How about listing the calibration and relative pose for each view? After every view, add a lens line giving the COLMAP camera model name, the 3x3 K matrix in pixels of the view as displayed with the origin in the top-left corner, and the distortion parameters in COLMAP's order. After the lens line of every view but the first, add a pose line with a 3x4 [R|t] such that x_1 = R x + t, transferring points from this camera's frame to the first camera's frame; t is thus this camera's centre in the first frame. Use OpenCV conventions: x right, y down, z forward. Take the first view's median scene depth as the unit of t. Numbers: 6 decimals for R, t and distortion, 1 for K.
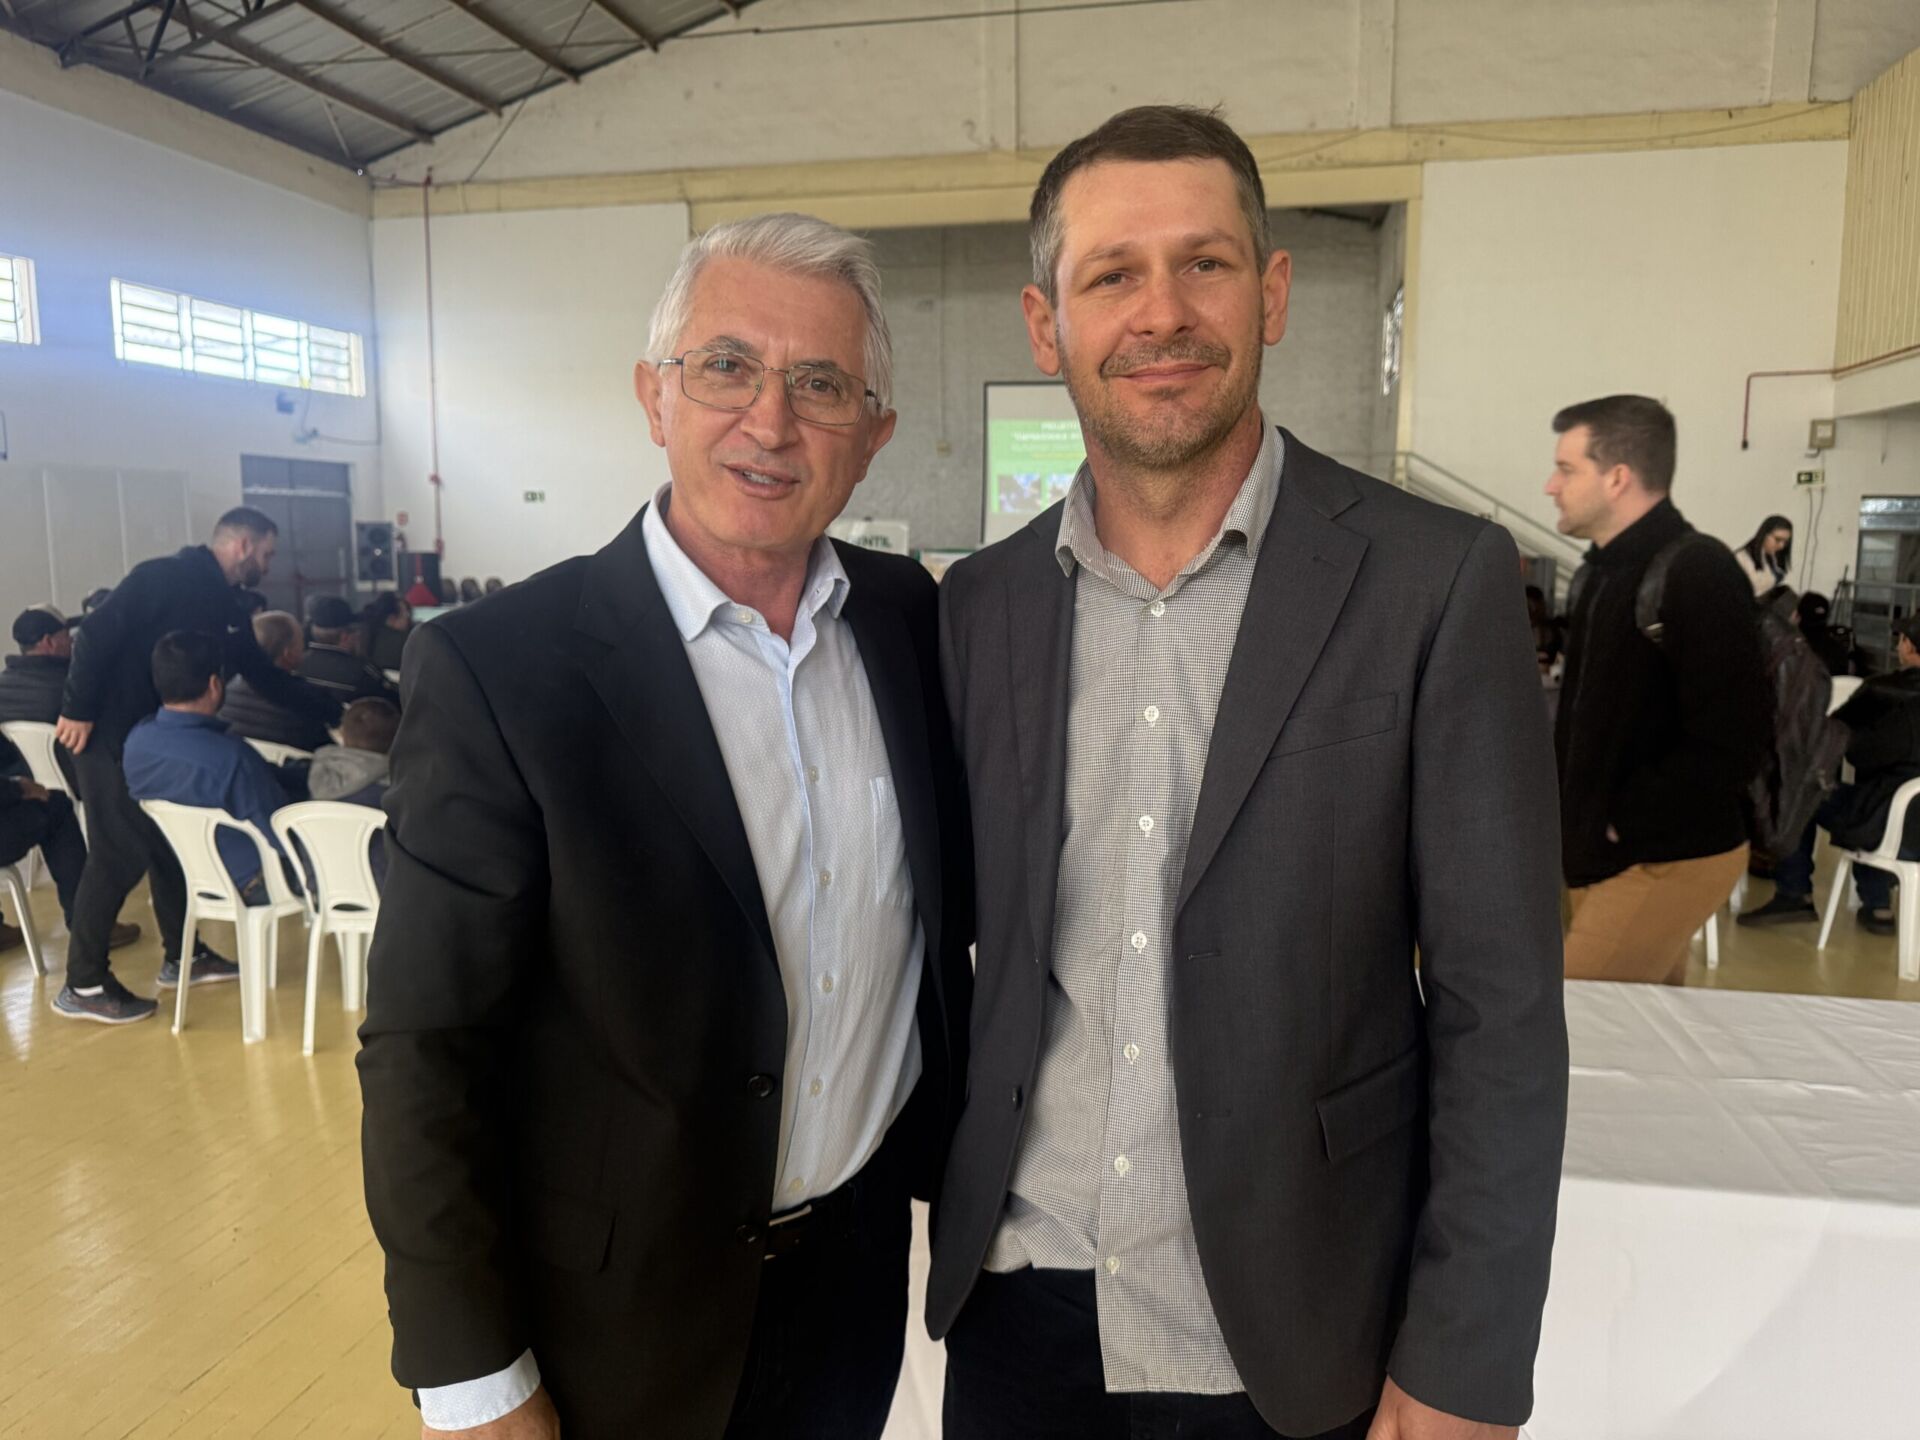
lens RADIAL K [[1377.8, 0, 954.6], [0, 1377.8, 745.7], [0, 0, 1]] dist [0.034011, -0.033578]
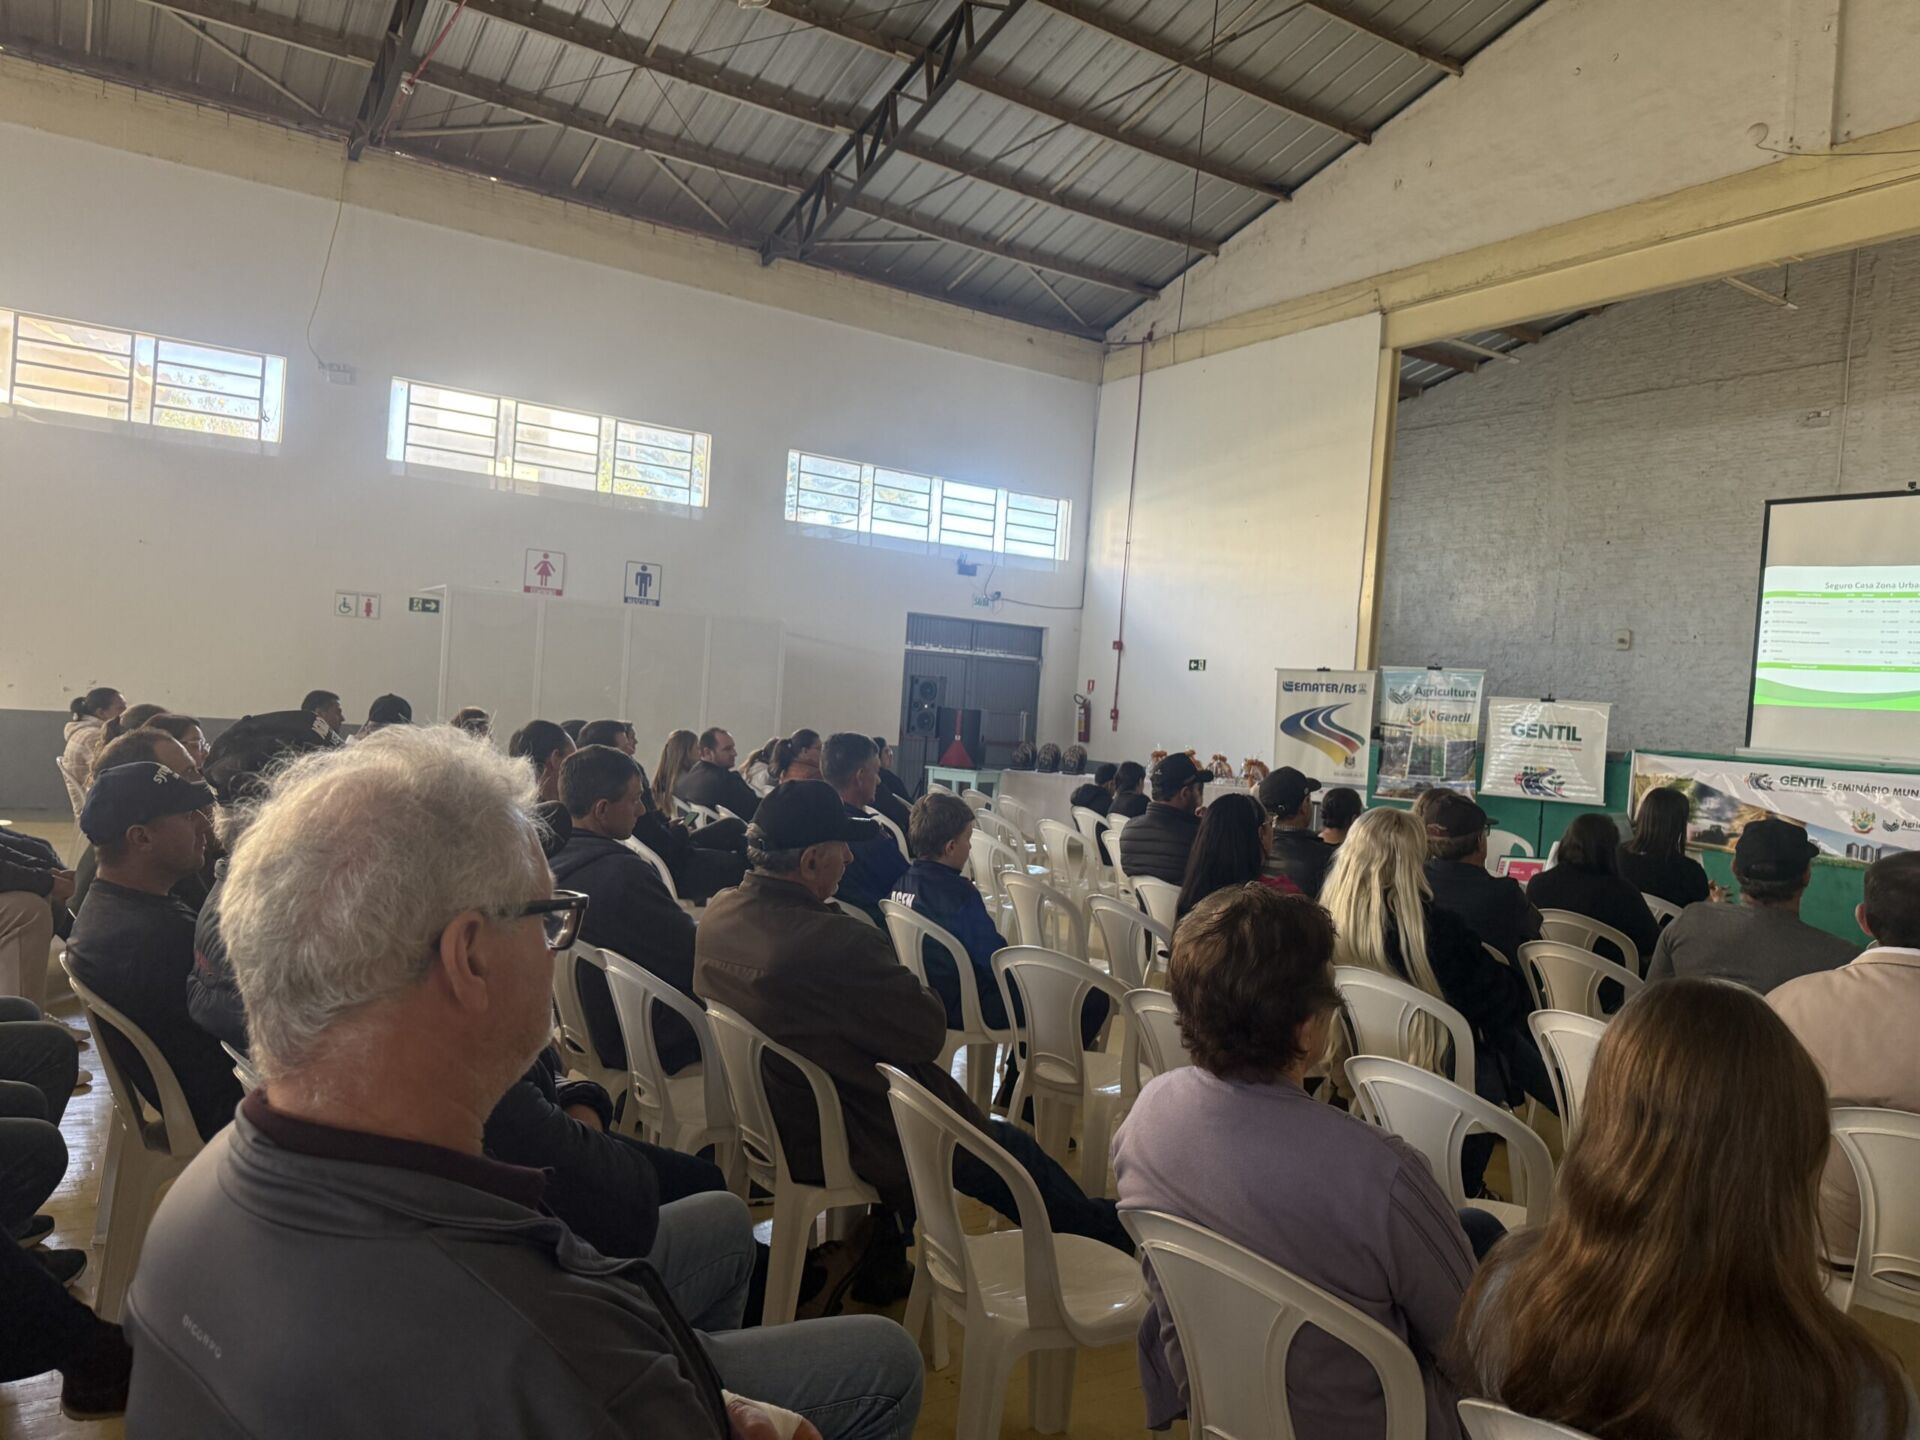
lens RADIAL K [[1377.8, 0, 954.6], [0, 1377.8, 745.7], [0, 0, 1]] dist [0.034011, -0.033578]
pose [[0.710942, 0.064684, -0.700269, 0.214037], [-0.169703, 0.982114, -0.081571, -0.034009], [0.682468, 0.176830, 0.709203, 0.299442]]
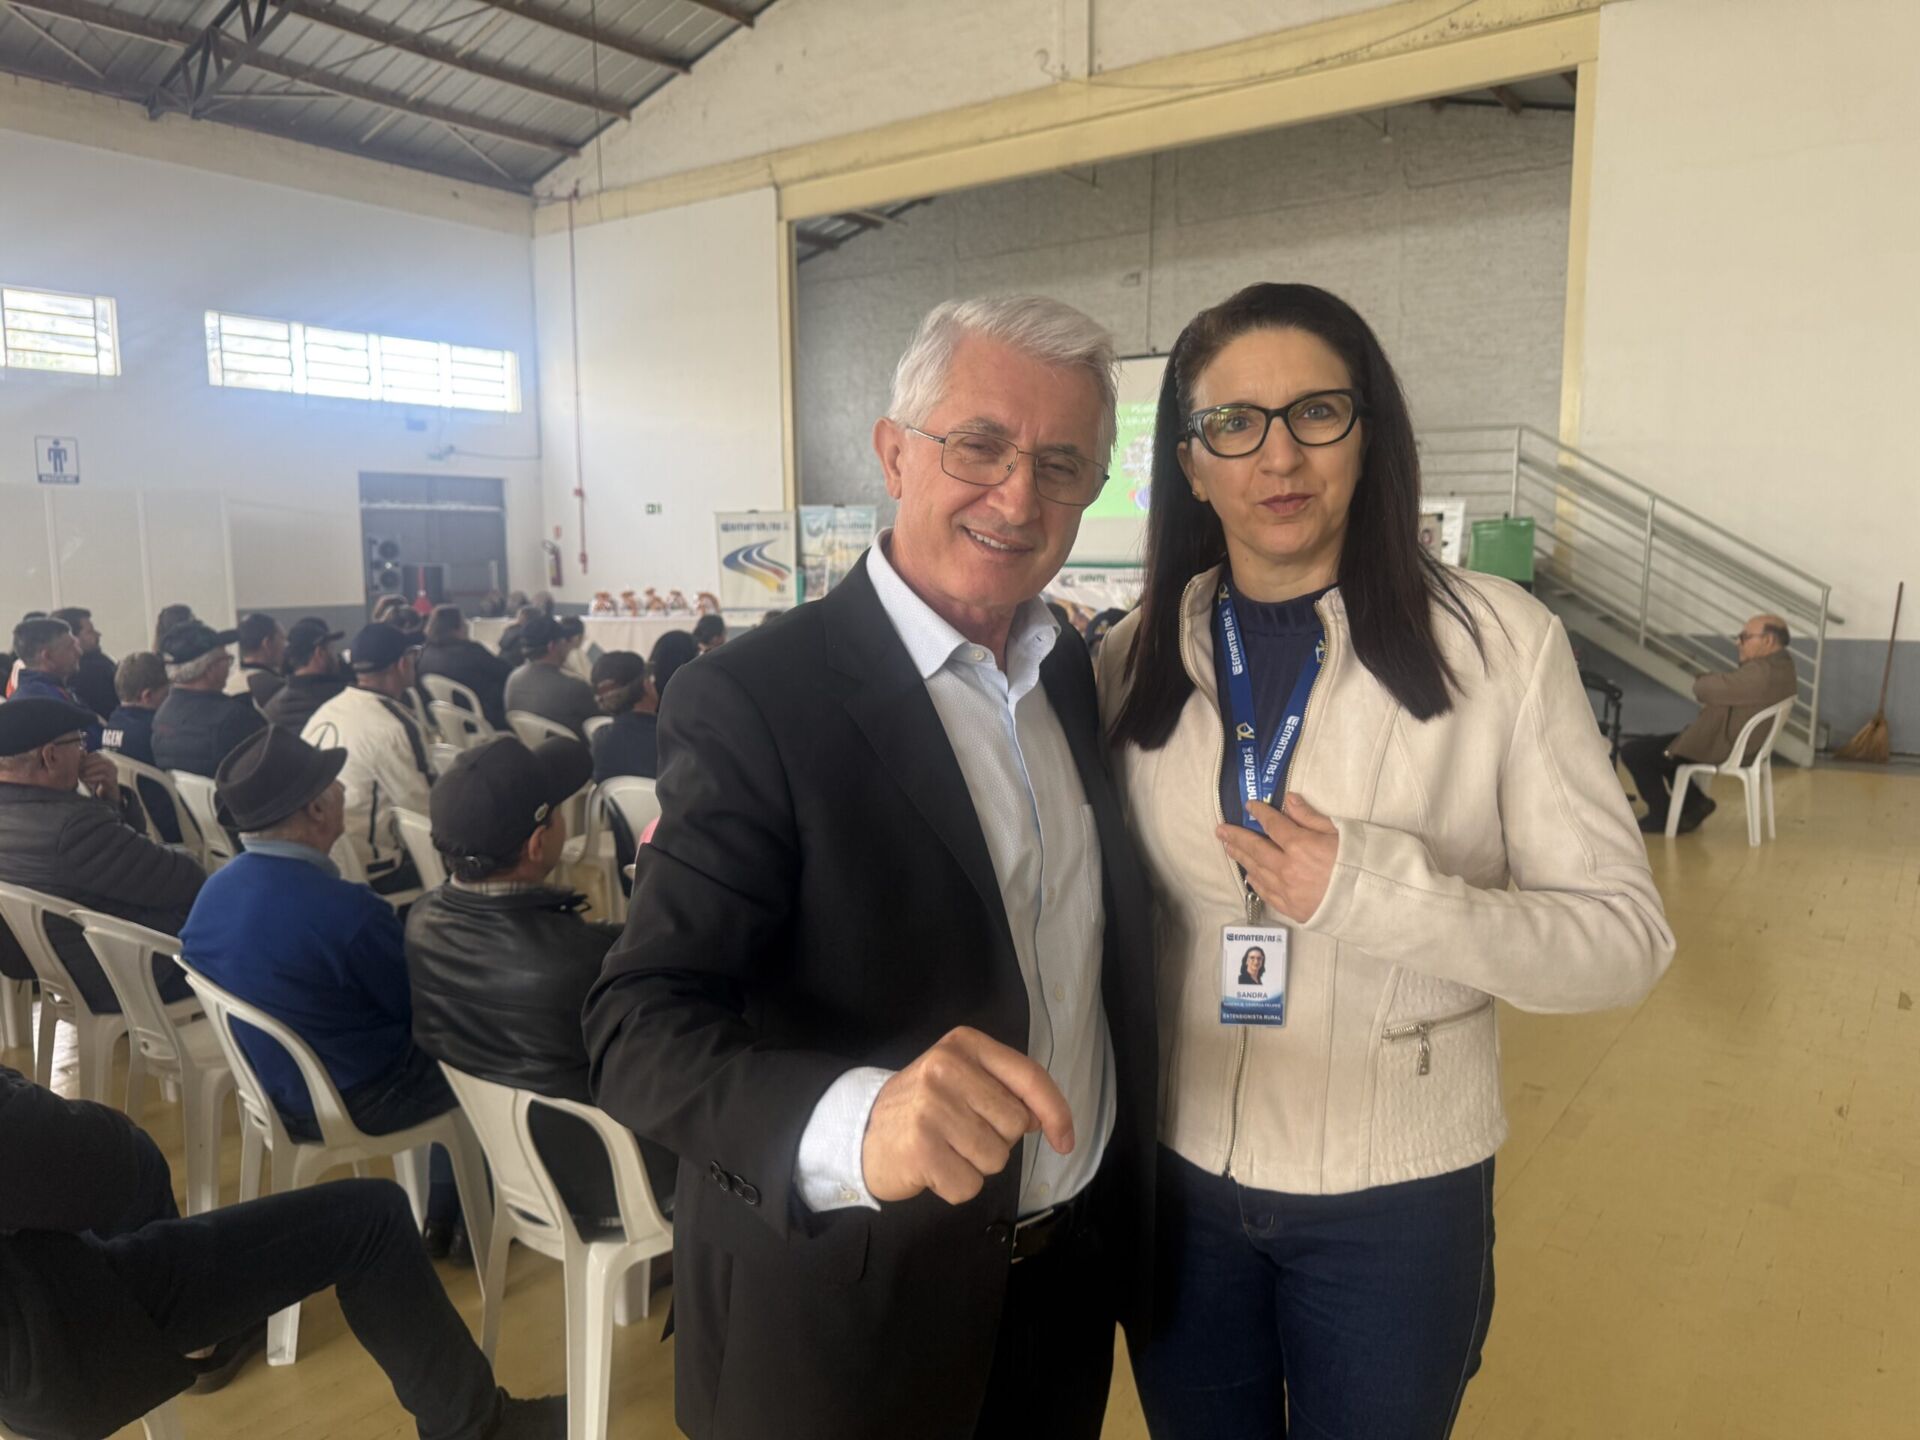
lens RADIAL K [[1412.1, 0, 960.0], [0, 1412.1, 720.0], [0, 0, 1]] dist [0.069094, -0.088454]
pose [[0.907421, 0.046889, -0.417599, 0.328124], [-0.059439, 0.998086, -0.017090, -0.030855], [0.415998, 0.040330, 0.908471, 0.208881]]
